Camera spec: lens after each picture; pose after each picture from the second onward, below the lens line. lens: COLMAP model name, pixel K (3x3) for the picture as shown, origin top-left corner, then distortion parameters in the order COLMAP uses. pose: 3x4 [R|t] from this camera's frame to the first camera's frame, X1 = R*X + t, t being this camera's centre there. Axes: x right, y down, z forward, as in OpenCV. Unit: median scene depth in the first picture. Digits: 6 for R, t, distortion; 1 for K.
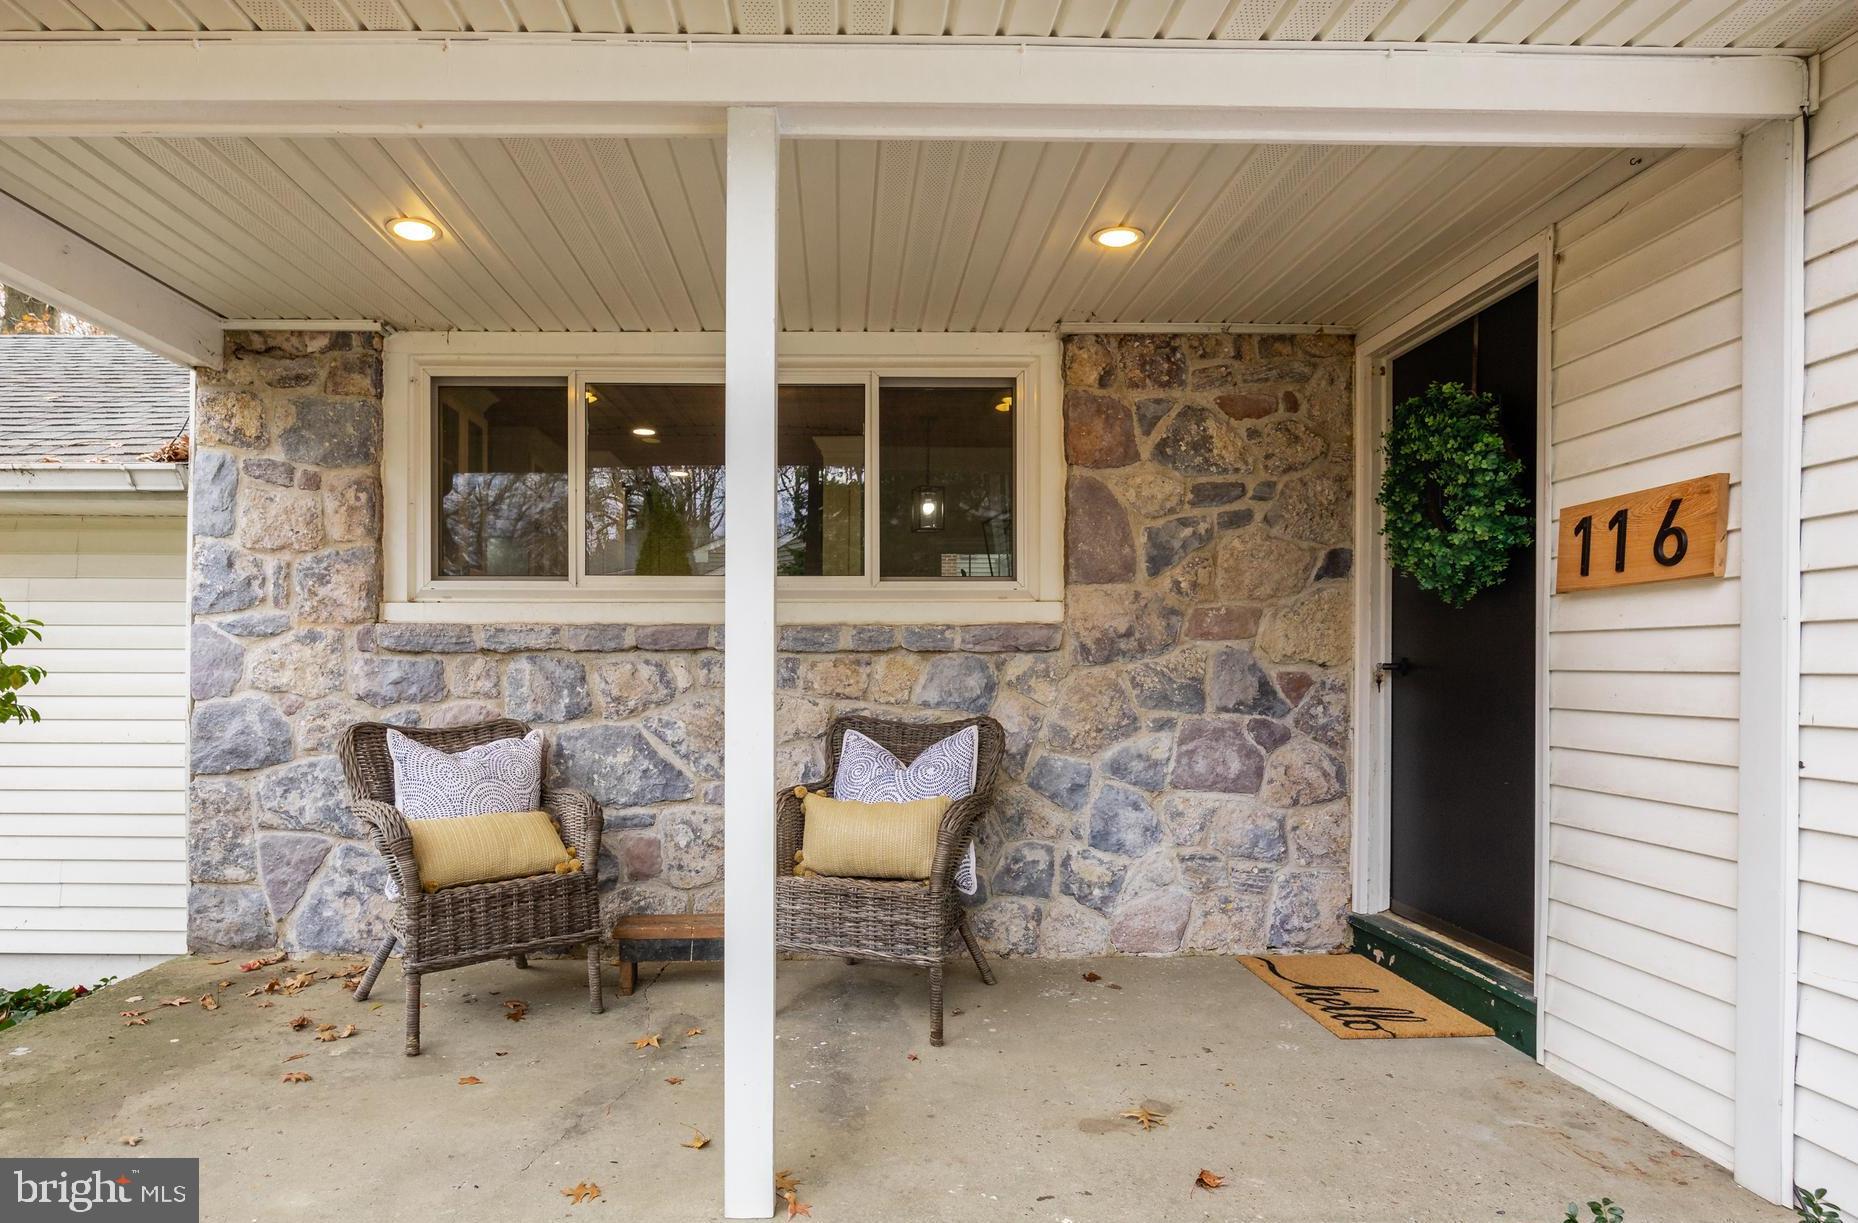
lens RADIAL K [[989.6, 0, 926.8], [0, 989.6, 681.6], [0, 0, 1]] dist [-0.000856, -0.000058]
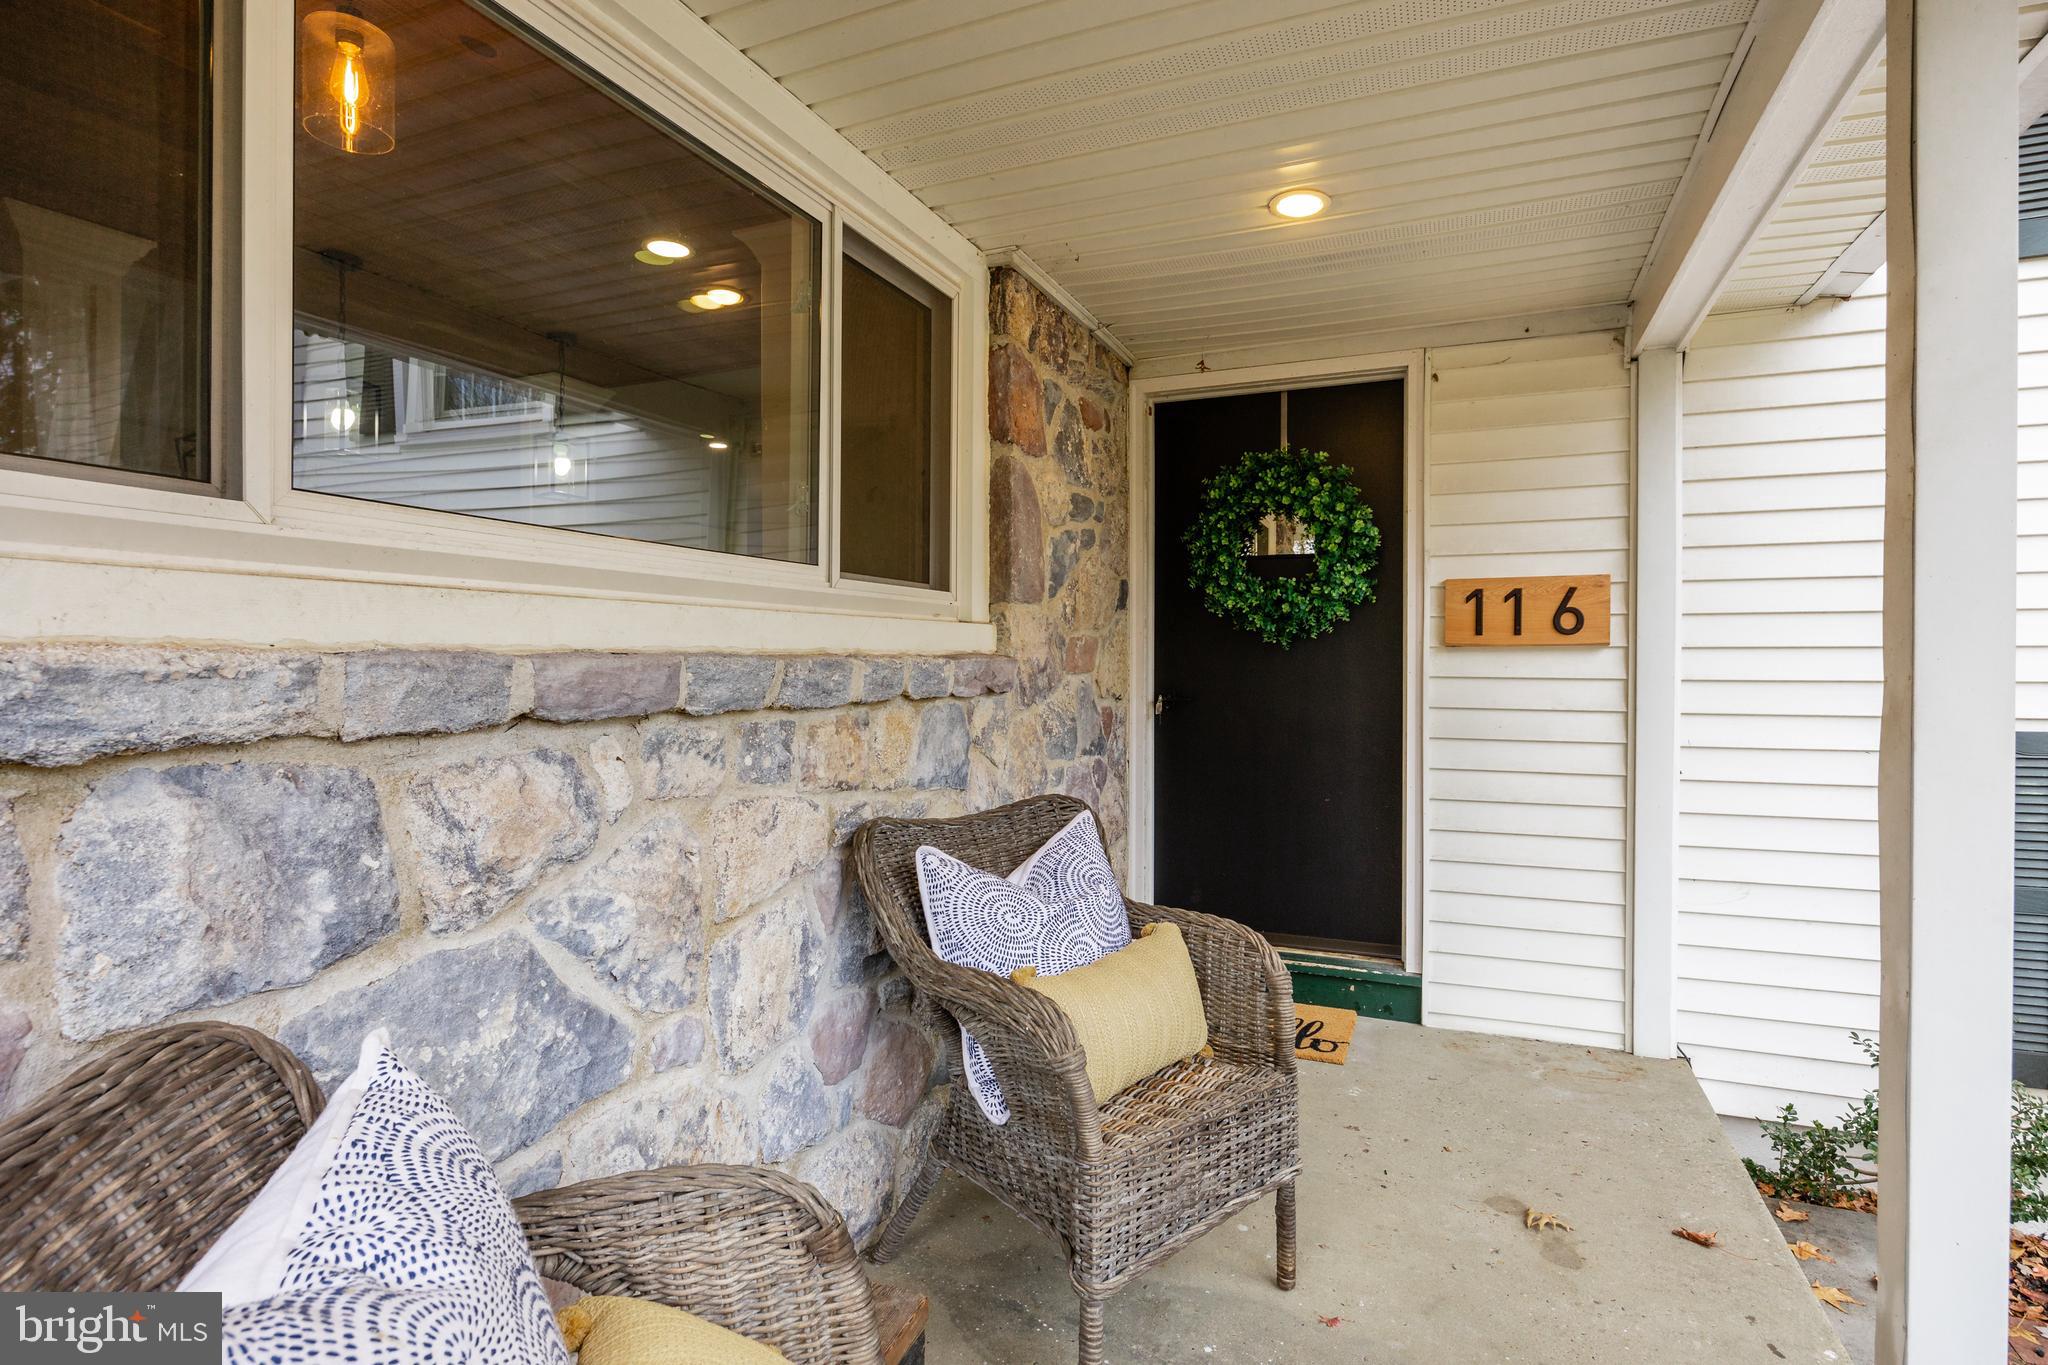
lens RADIAL K [[983.6, 0, 1024.0], [0, 983.6, 682.5], [0, 0, 1]] dist [-0.003039, -0.000562]
pose [[0.454085, -0.018601, 0.890764, -0.529272], [0.010001, 0.999825, 0.015780, -0.050774], [-0.890902, 0.001743, 0.454192, 0.673521]]
